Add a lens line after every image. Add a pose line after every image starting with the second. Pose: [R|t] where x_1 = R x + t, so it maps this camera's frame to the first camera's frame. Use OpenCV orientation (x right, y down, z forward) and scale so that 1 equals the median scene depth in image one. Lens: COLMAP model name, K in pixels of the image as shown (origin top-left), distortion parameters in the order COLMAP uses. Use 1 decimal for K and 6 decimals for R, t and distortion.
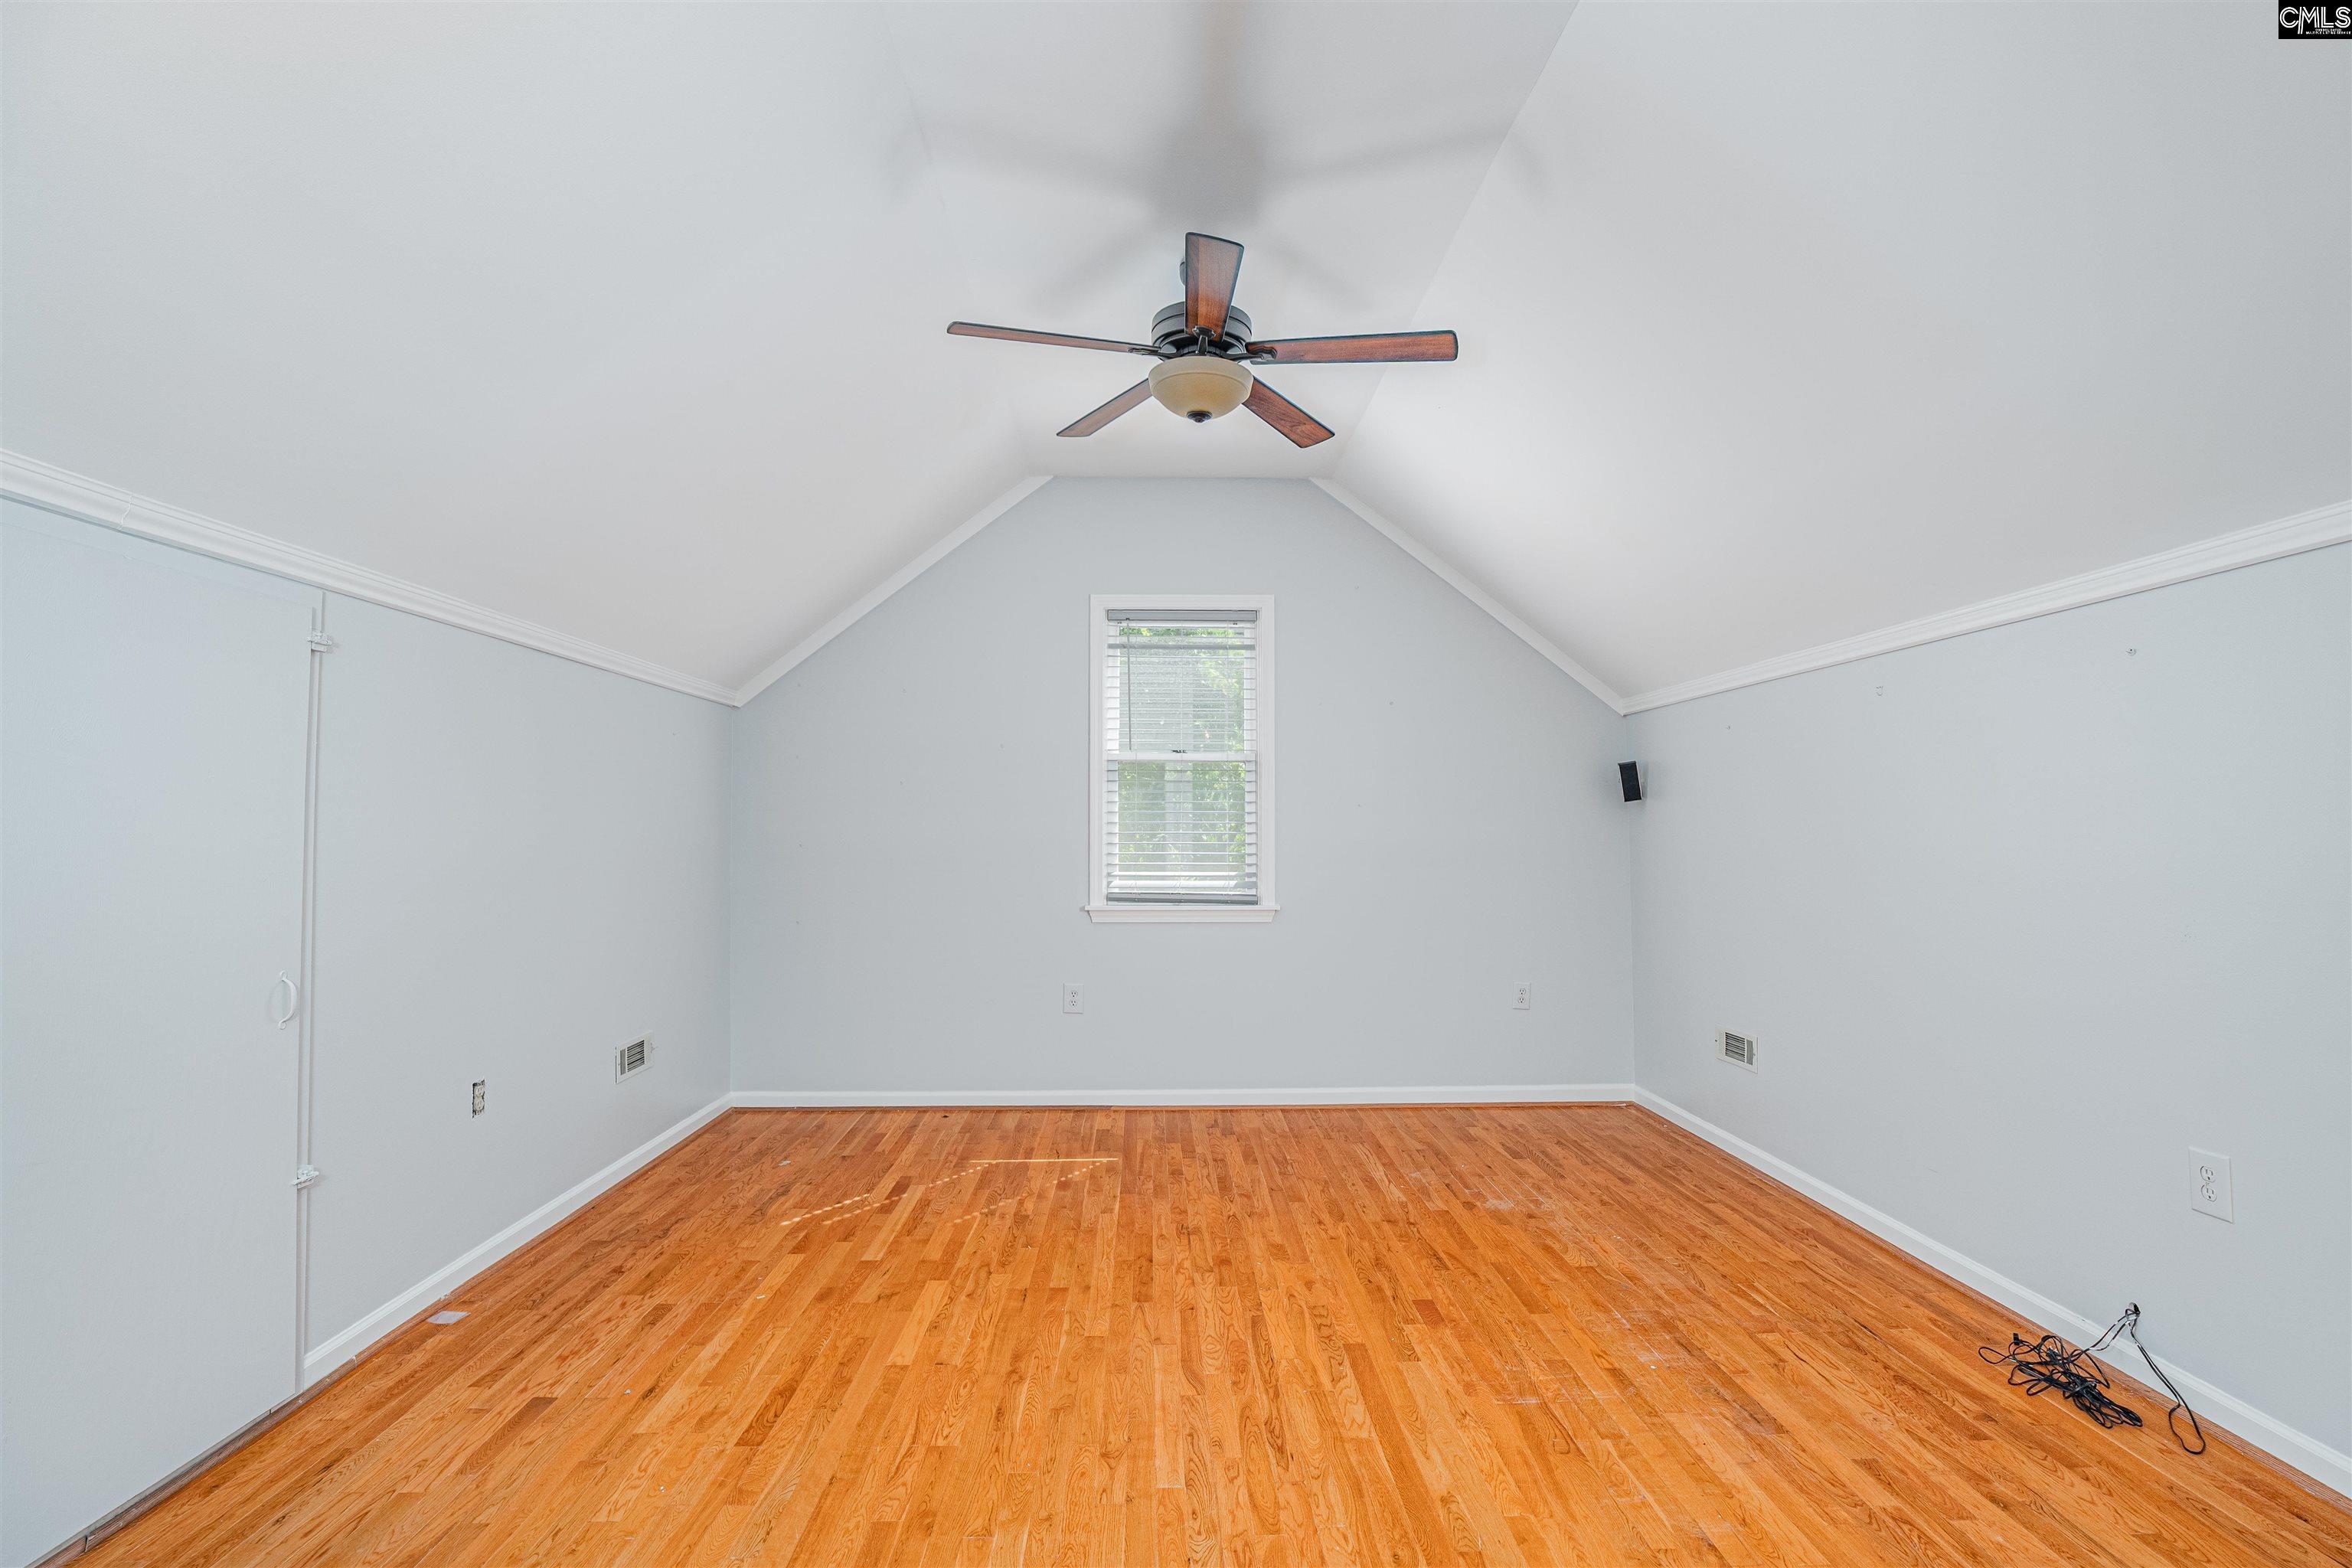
lens RADIAL K [[1075.4, 0, 1144.5], [0, 1075.4, 788.3], [0, 0, 1]] dist [-0.004291, 0.000617]
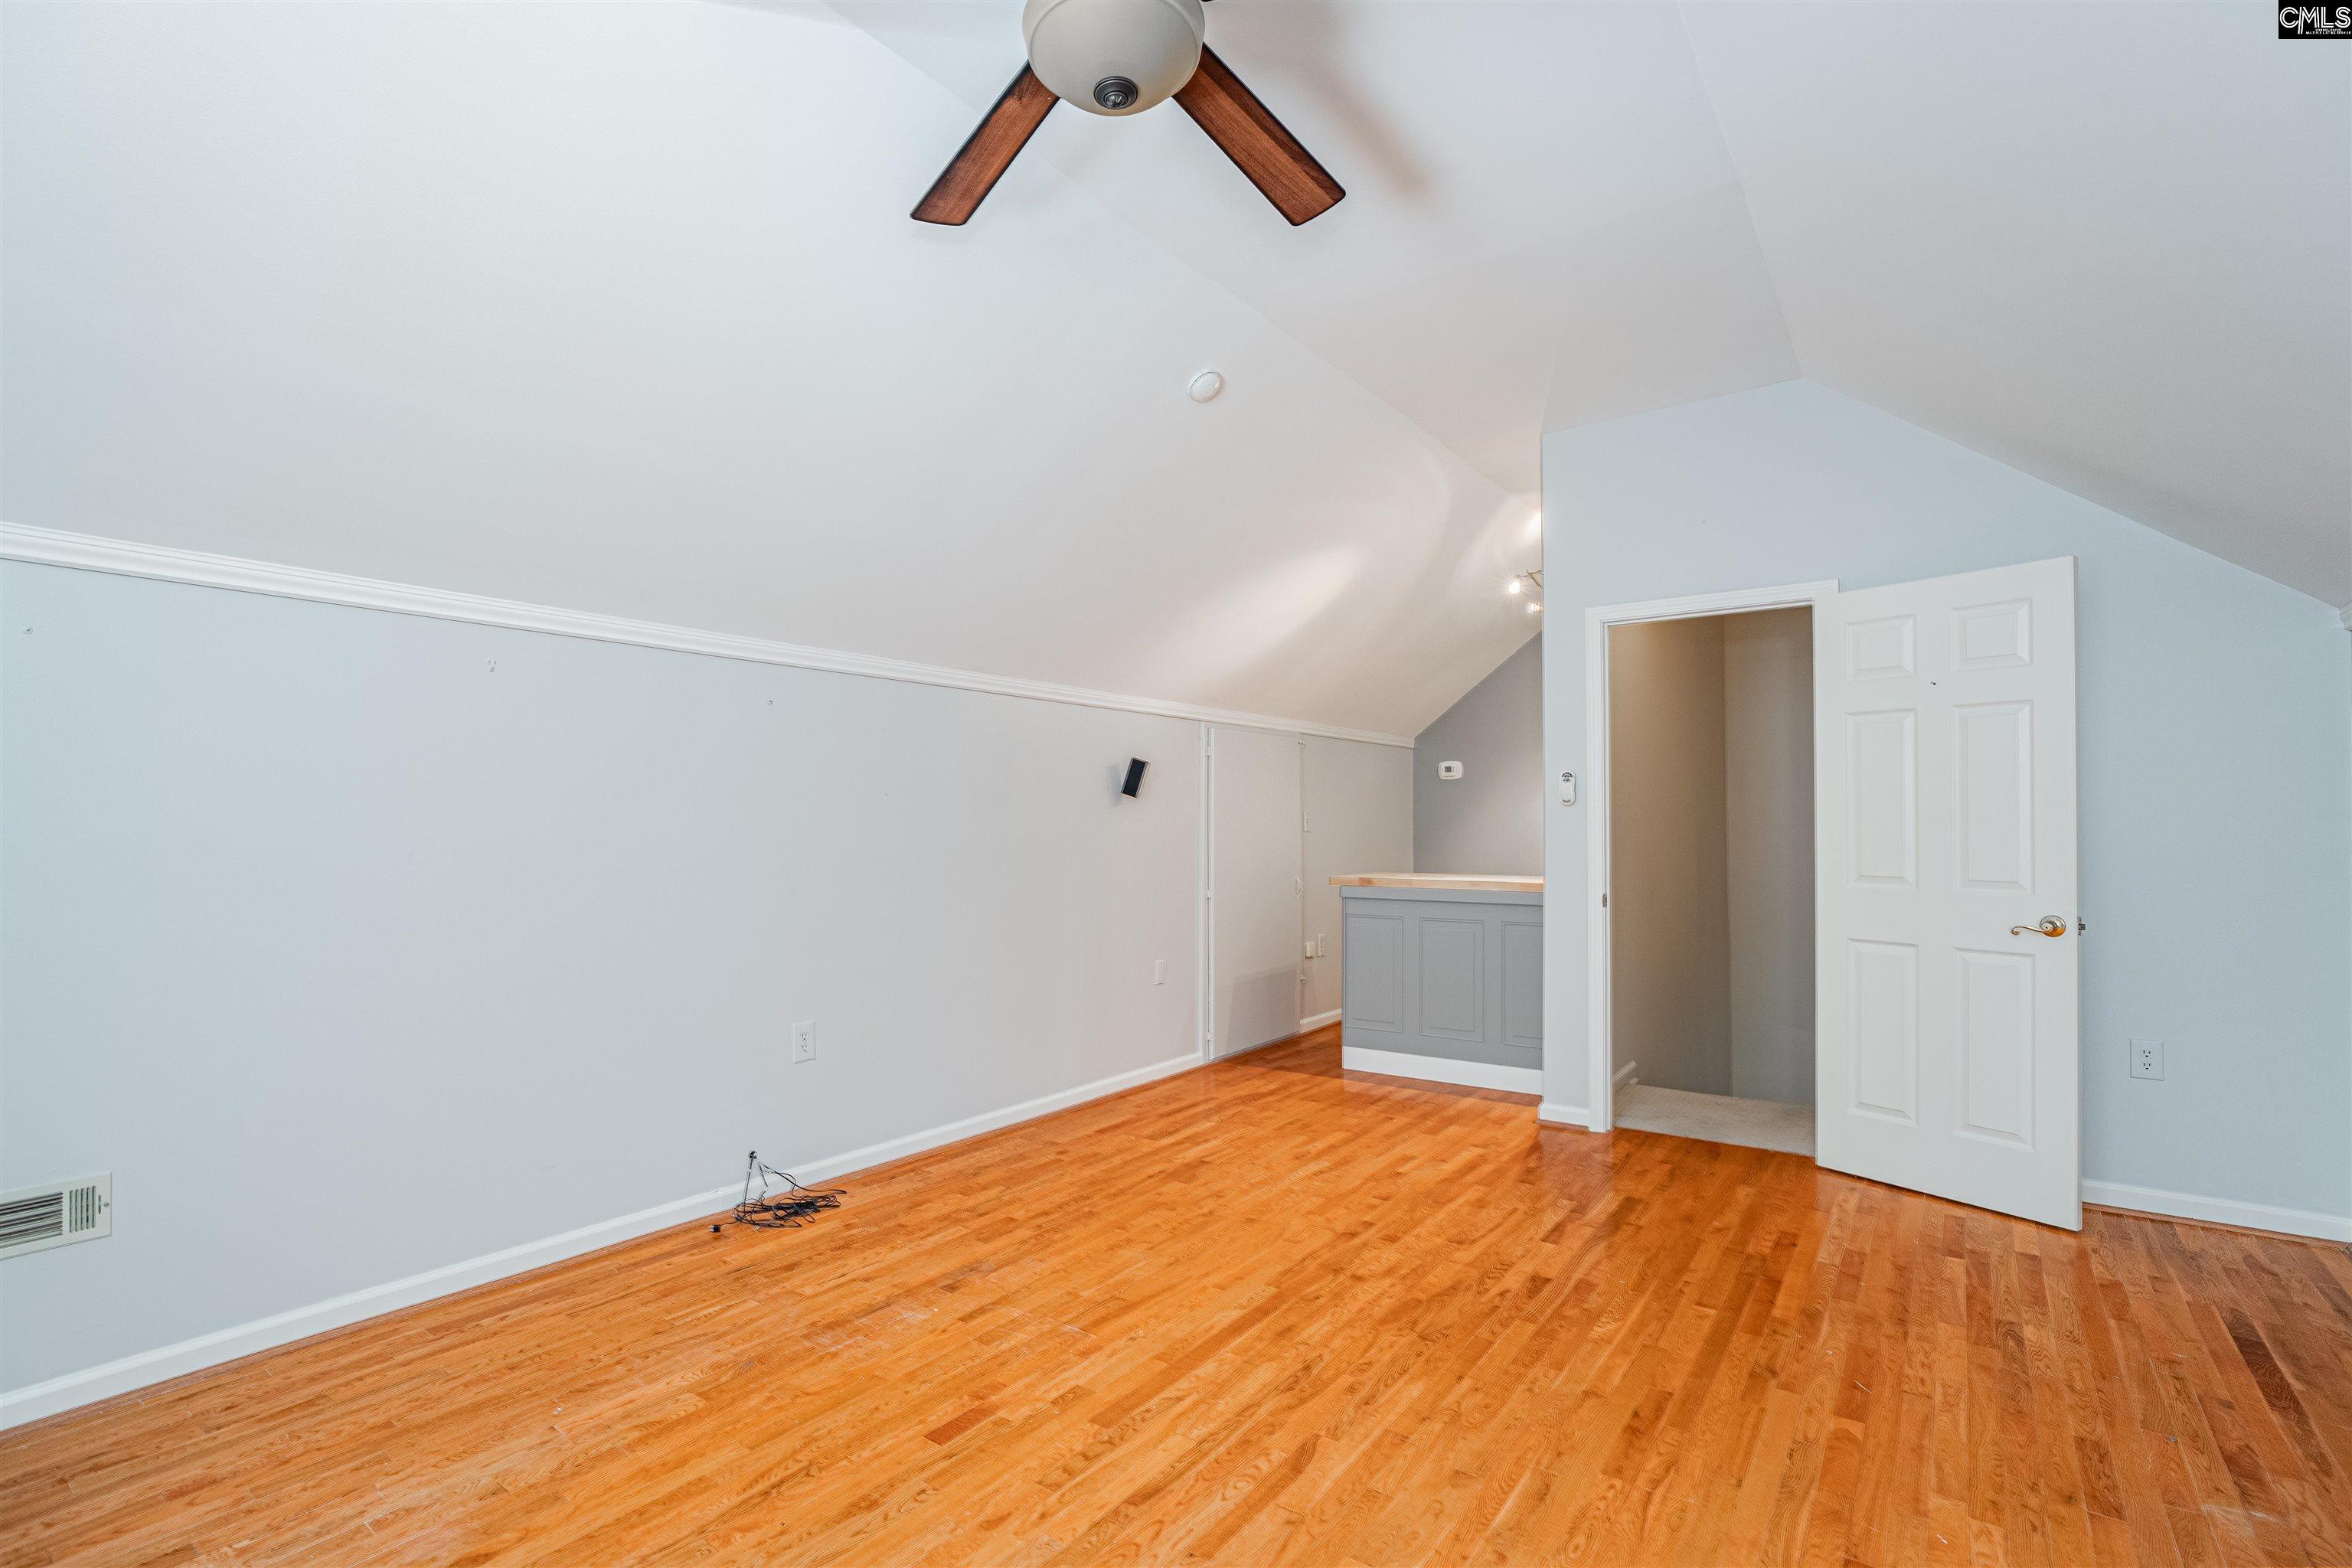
lens RADIAL K [[1075.4, 0, 1144.5], [0, 1075.4, 788.3], [0, 0, 1]] dist [-0.004291, 0.000617]
pose [[-0.792186, 0.023196, 0.609839, -0.386731], [-0.027617, 0.996891, -0.073793, 0.072766], [-0.609655, -0.075300, -0.789082, 1.760352]]
